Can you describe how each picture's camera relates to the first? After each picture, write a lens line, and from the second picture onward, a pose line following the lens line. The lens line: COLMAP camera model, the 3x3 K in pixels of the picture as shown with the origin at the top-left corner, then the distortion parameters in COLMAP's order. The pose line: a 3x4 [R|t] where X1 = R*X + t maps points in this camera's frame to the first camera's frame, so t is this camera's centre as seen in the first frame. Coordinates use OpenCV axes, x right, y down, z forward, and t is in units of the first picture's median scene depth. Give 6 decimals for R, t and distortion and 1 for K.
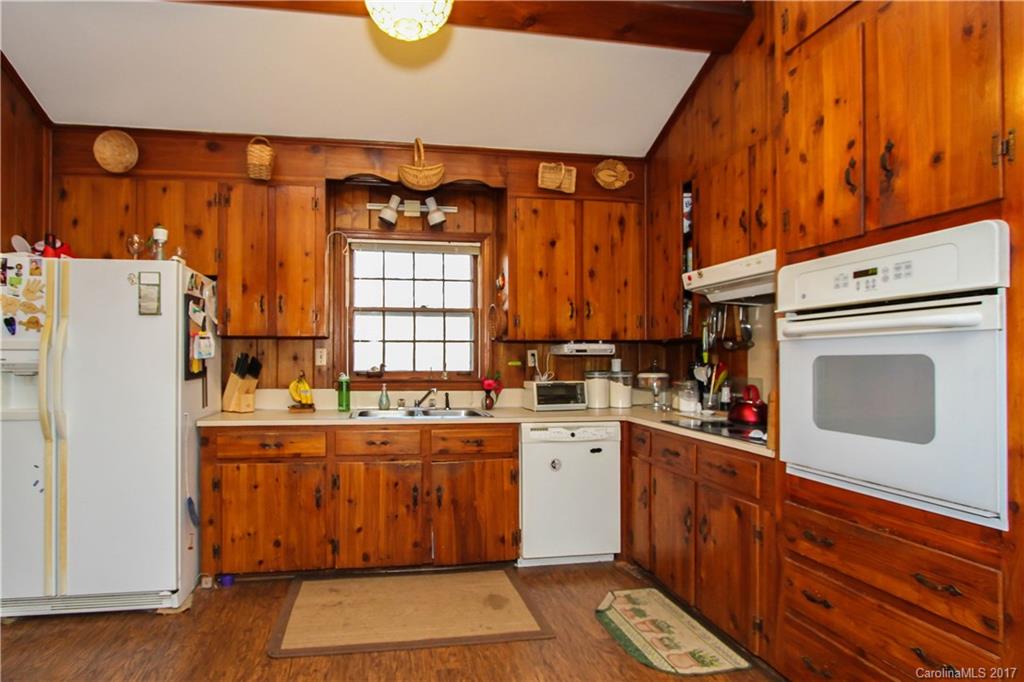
lens RADIAL K [[493.9, 0, 512.0], [0, 493.9, 343.4], [0, 0, 1]] dist [-0.001262, -0.000179]
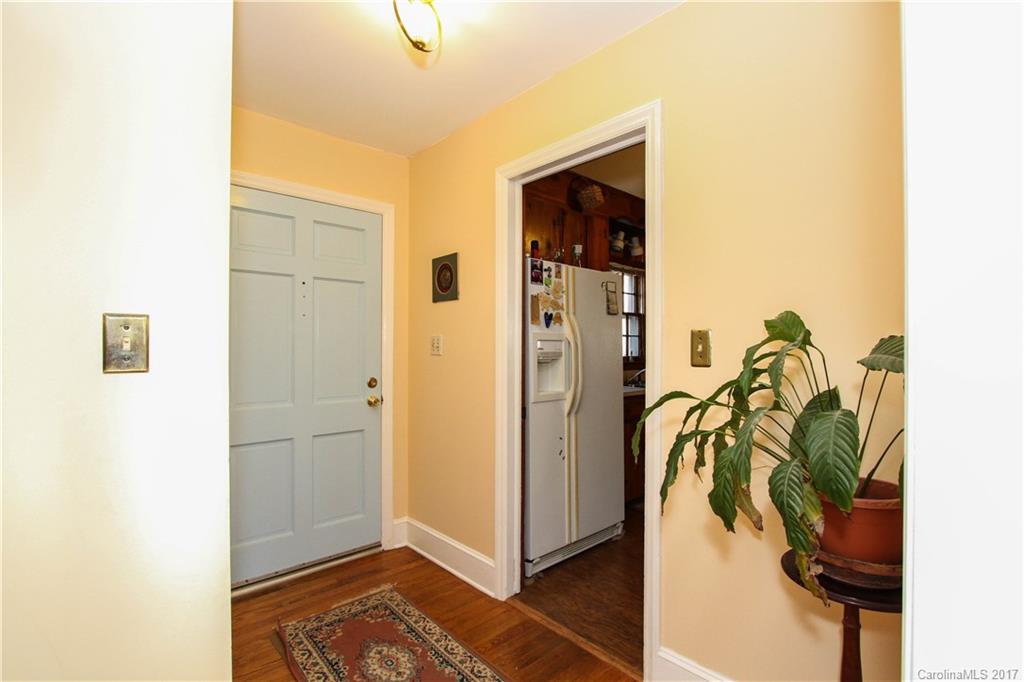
lens RADIAL K [[493.9, 0, 517.2], [0, 493.9, 339.5], [0, 0, 1]] dist [-0.001262, -0.000179]
pose [[0.788249, 0.008771, 0.615294, -1.772538], [-0.013290, 0.999908, 0.002772, 0.008076], [-0.615213, -0.010362, 0.788293, 0.125181]]
